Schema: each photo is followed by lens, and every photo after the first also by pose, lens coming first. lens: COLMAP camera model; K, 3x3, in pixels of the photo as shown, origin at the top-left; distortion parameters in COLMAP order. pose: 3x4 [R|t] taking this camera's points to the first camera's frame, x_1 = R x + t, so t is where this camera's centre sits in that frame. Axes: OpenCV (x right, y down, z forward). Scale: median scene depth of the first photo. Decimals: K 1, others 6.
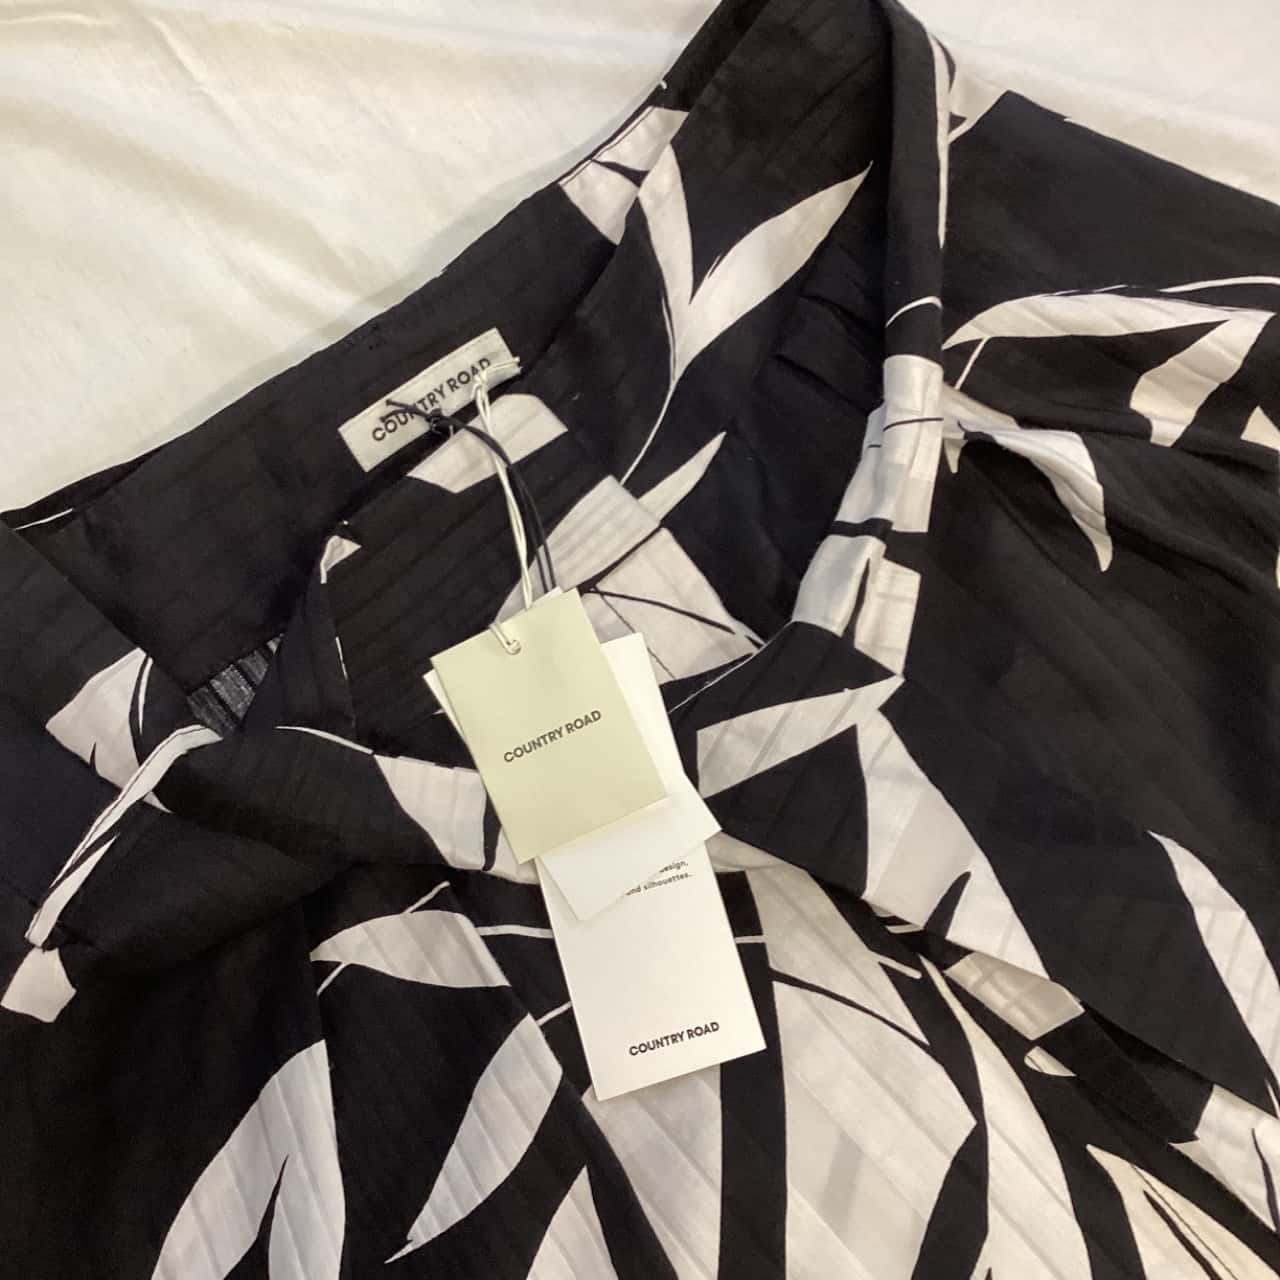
lens RADIAL K [[1557.2, 0, 640.0], [0, 1557.2, 640.0], [0, 0, 1]] dist [0.109628, -0.172658]
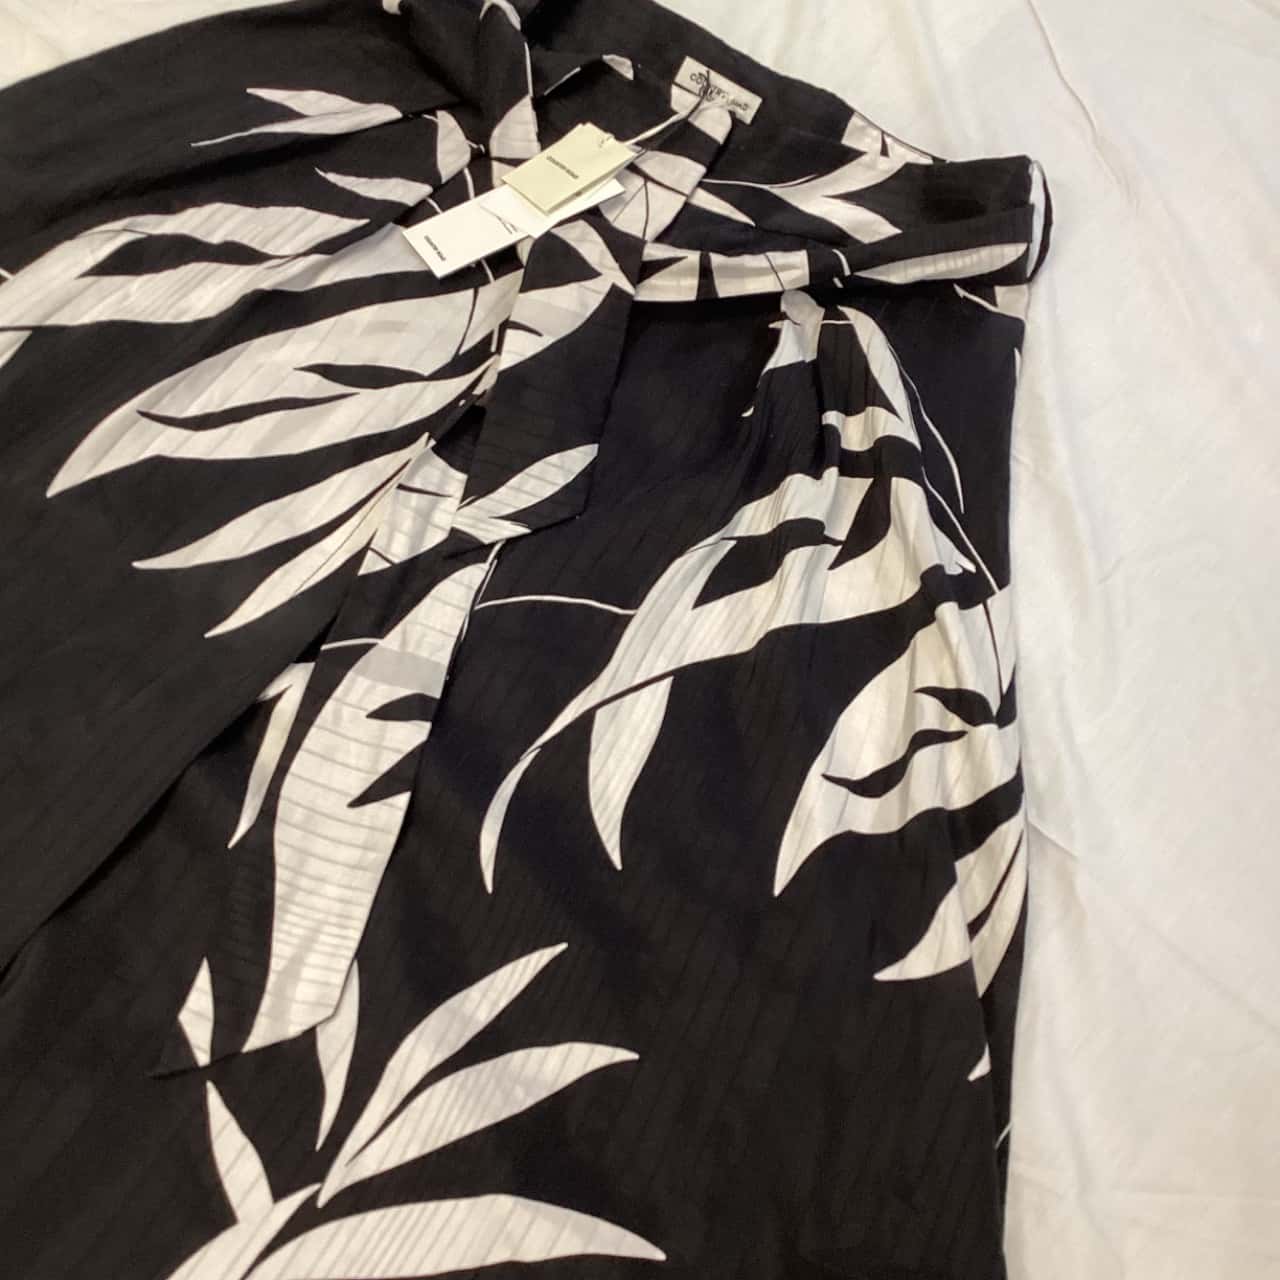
lens RADIAL K [[1557.2, 0, 640.0], [0, 1557.2, 640.0], [0, 0, 1]] dist [0.109628, -0.172658]
pose [[0.248124, 0.846122, -0.471711, 1.455086], [-0.931307, 0.342382, 0.124266, -0.076289], [0.266650, 0.408474, 0.872953, -0.509808]]
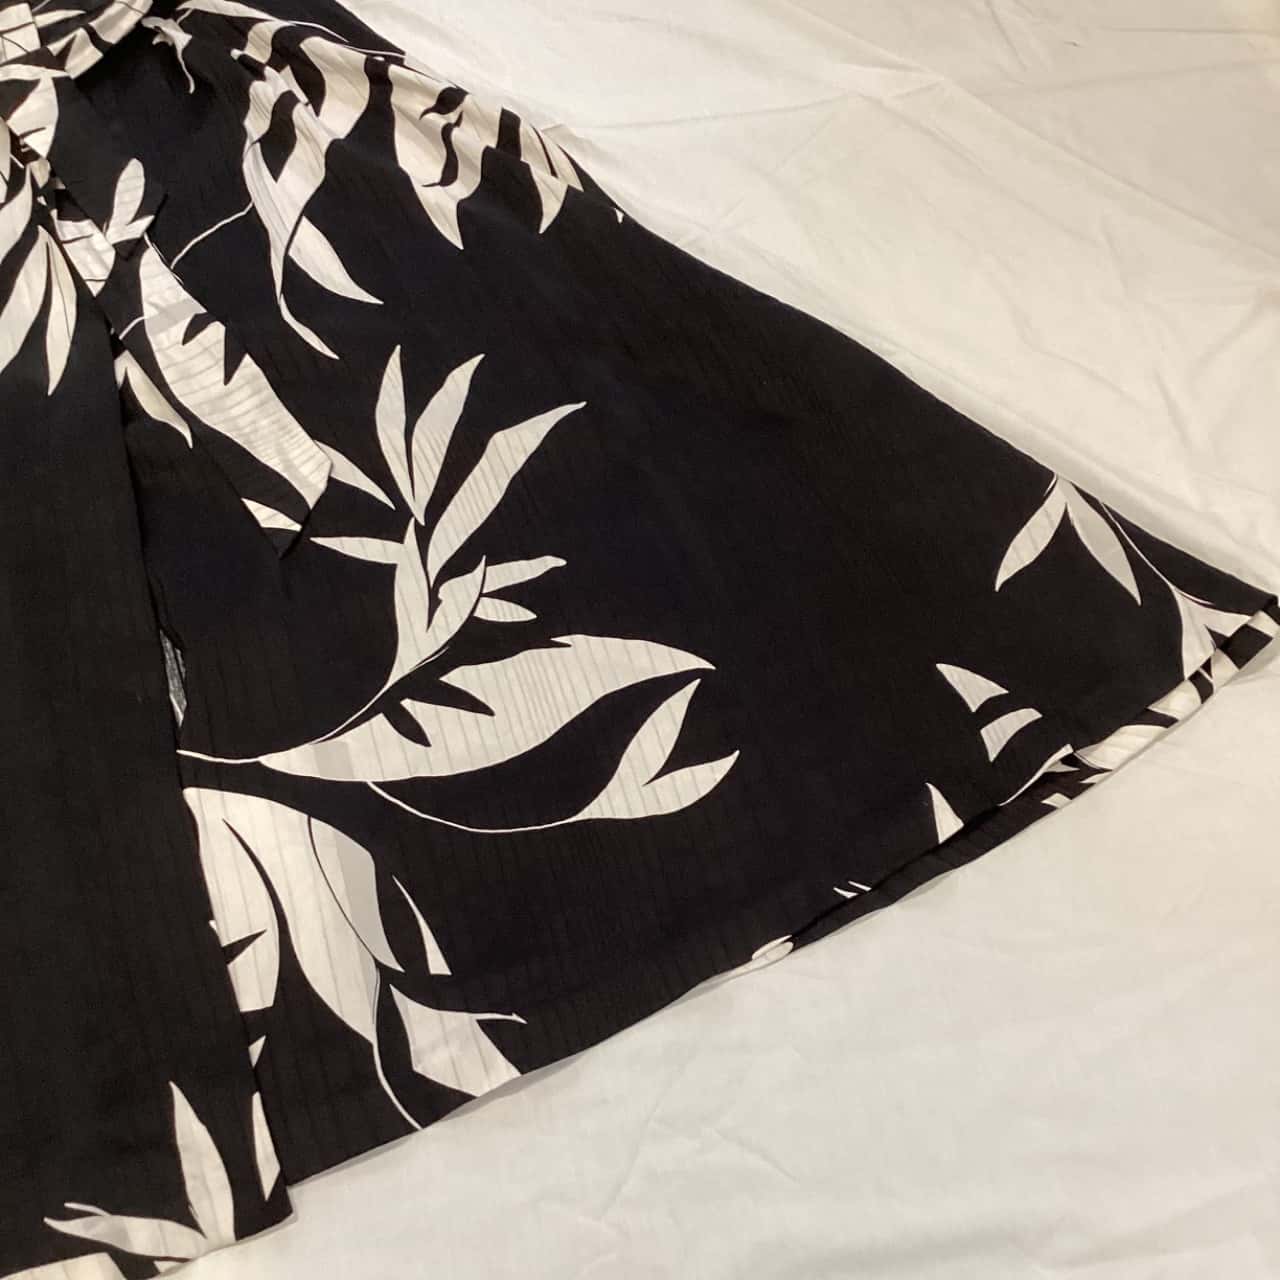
lens RADIAL K [[1557.2, 0, 640.0], [0, 1557.2, 640.0], [0, 0, 1]] dist [0.109628, -0.172658]
pose [[0.920336, 0.298662, -0.252551, 2.068358], [-0.351811, 0.914266, -0.200863, 1.123479], [0.170909, 0.273711, 0.946505, -1.148570]]
